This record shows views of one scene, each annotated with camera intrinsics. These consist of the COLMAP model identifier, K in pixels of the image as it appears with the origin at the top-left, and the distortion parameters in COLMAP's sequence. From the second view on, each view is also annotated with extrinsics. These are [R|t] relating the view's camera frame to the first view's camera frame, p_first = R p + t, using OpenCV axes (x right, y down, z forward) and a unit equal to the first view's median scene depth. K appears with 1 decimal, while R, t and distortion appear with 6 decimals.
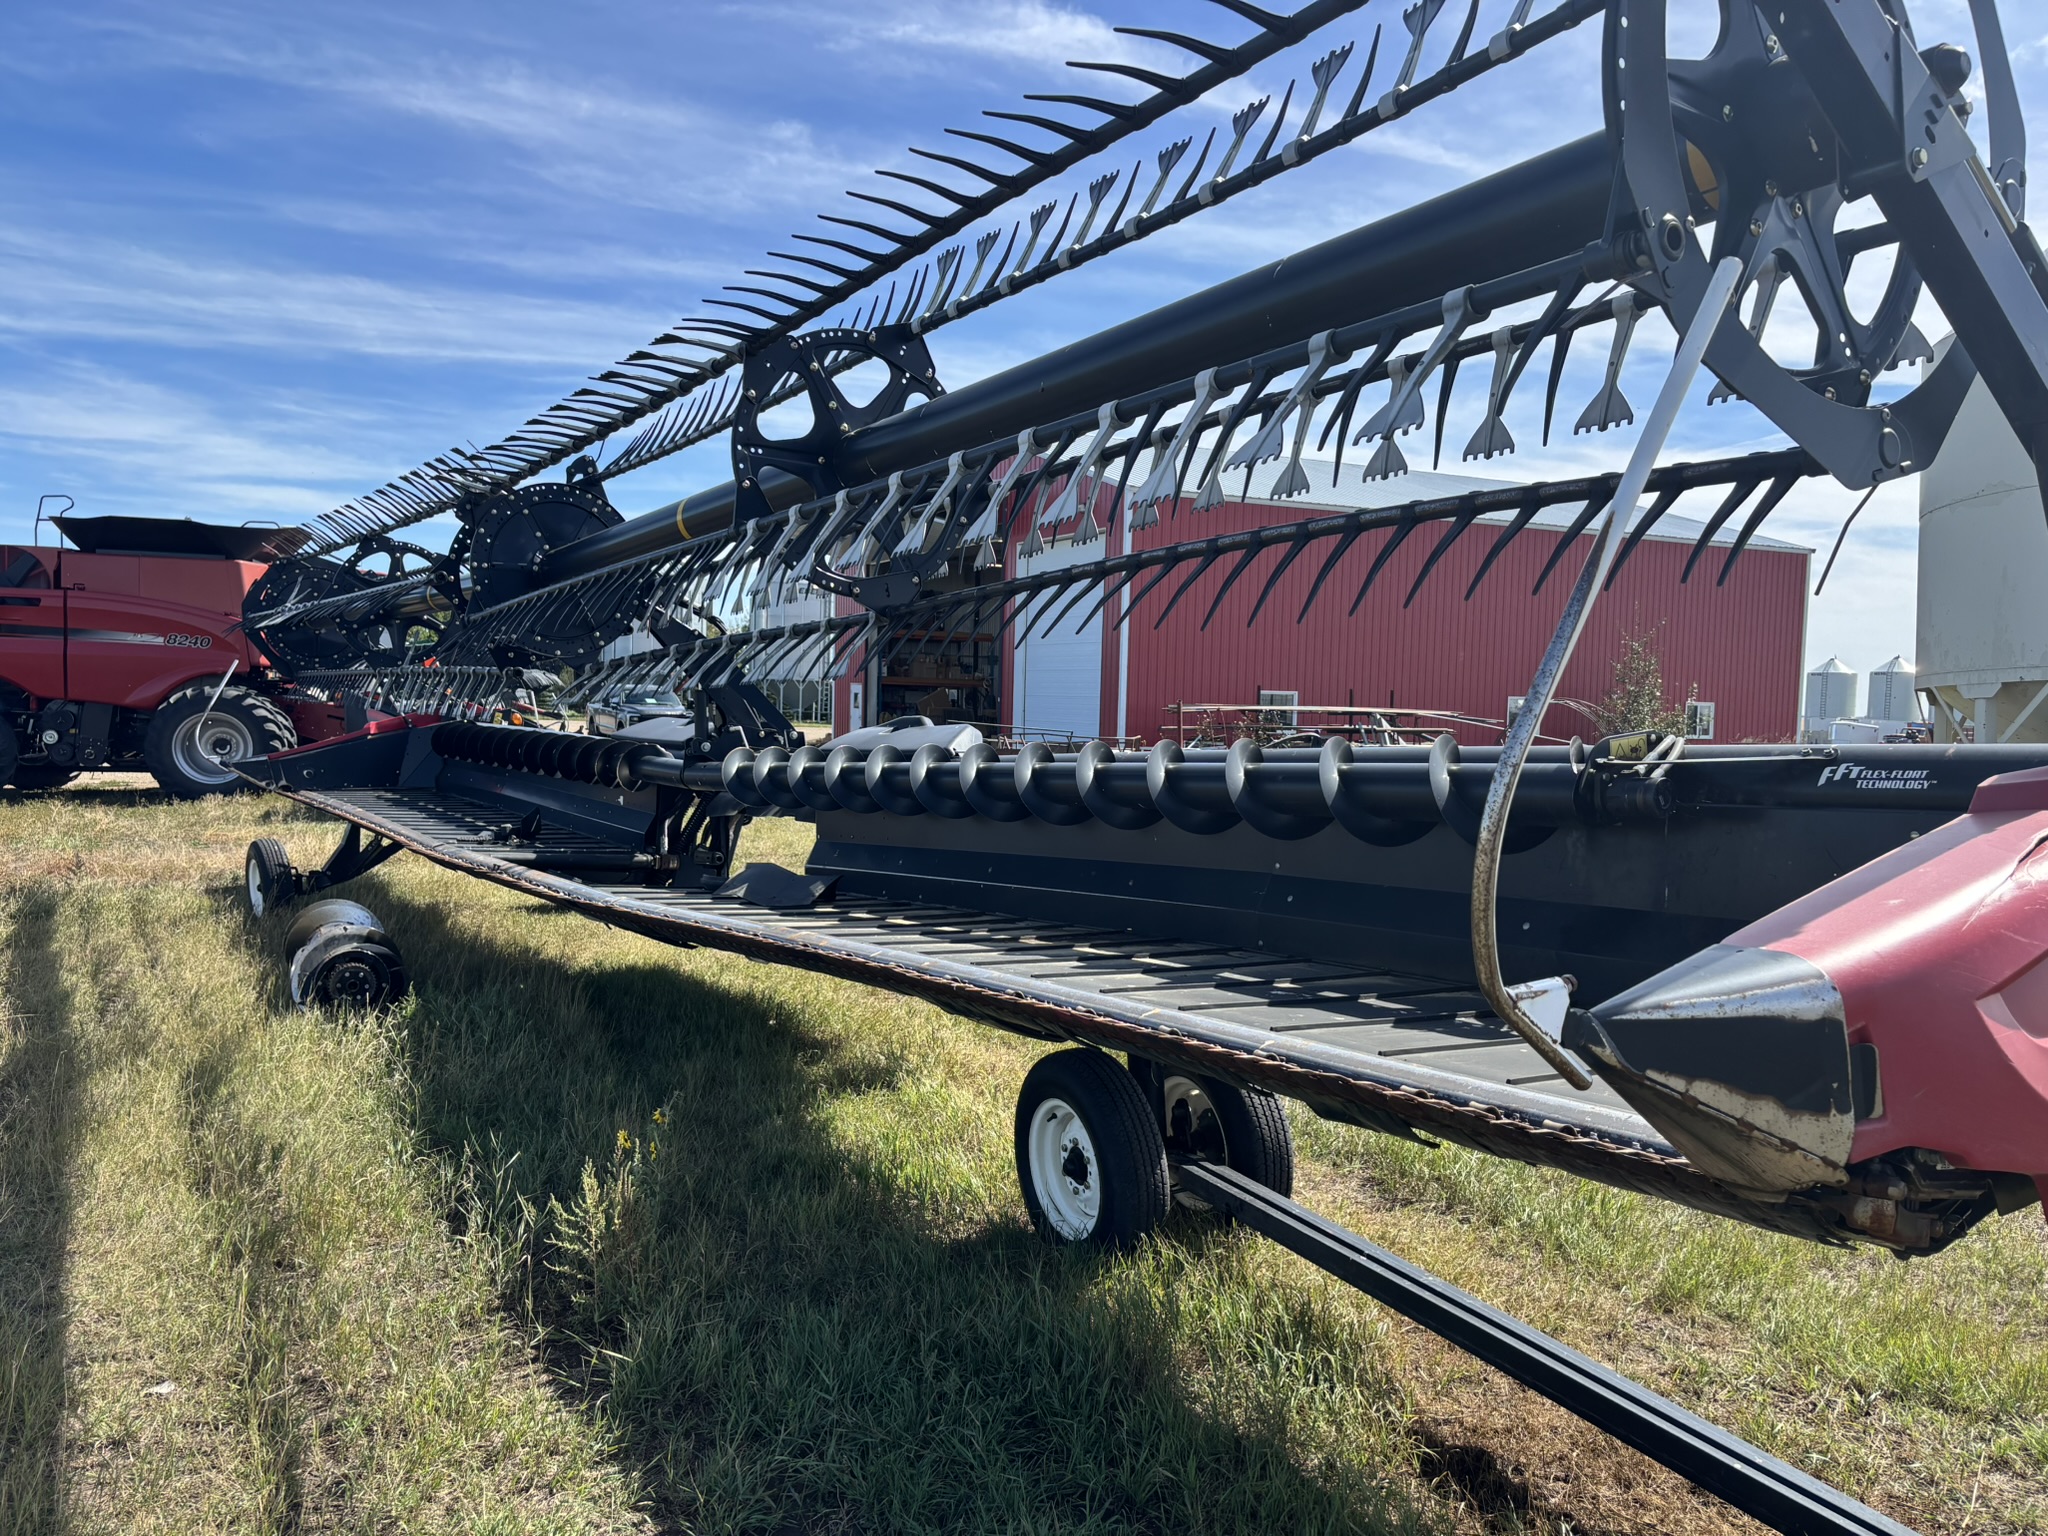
lens RADIAL K [[1552.8, 0, 1024.0], [0, 1552.8, 768.0], [0, 0, 1]] dist [-0.003869, -0.049473]
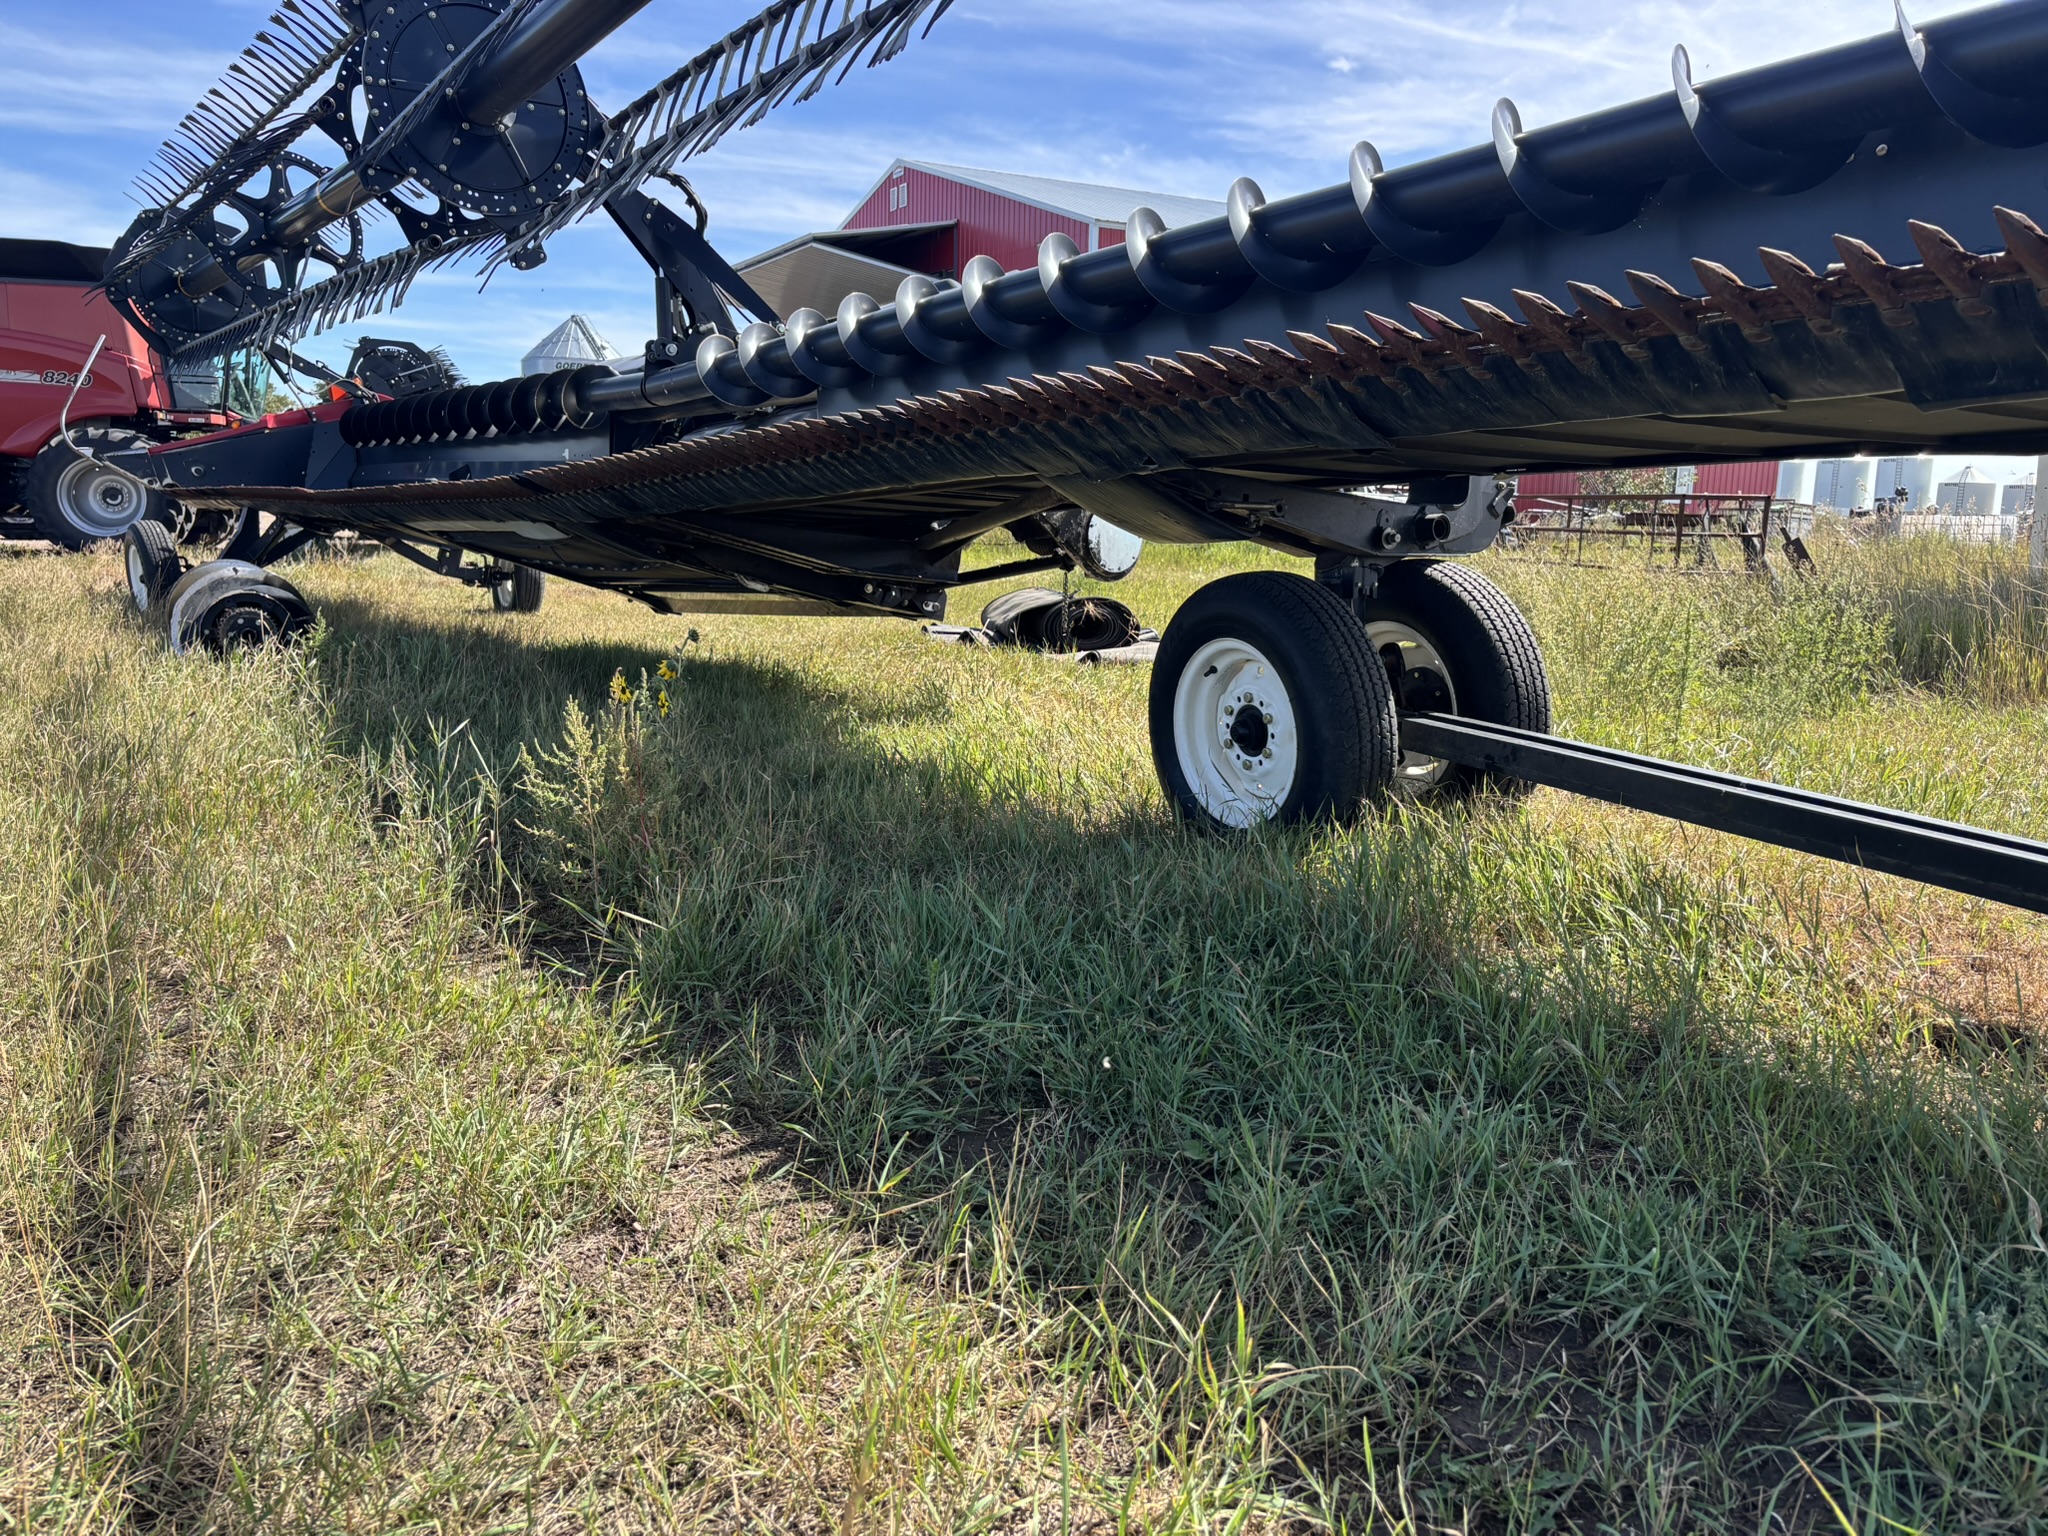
lens RADIAL K [[1637.9, 0, 1024.0], [0, 1637.9, 768.0], [0, 0, 1]] dist [0.002545, -0.082526]
pose [[0.999657, -0.012502, 0.023018, -0.088299], [0.009082, 0.989664, 0.143118, 0.162718], [-0.024569, -0.142859, 0.989438, 0.245936]]
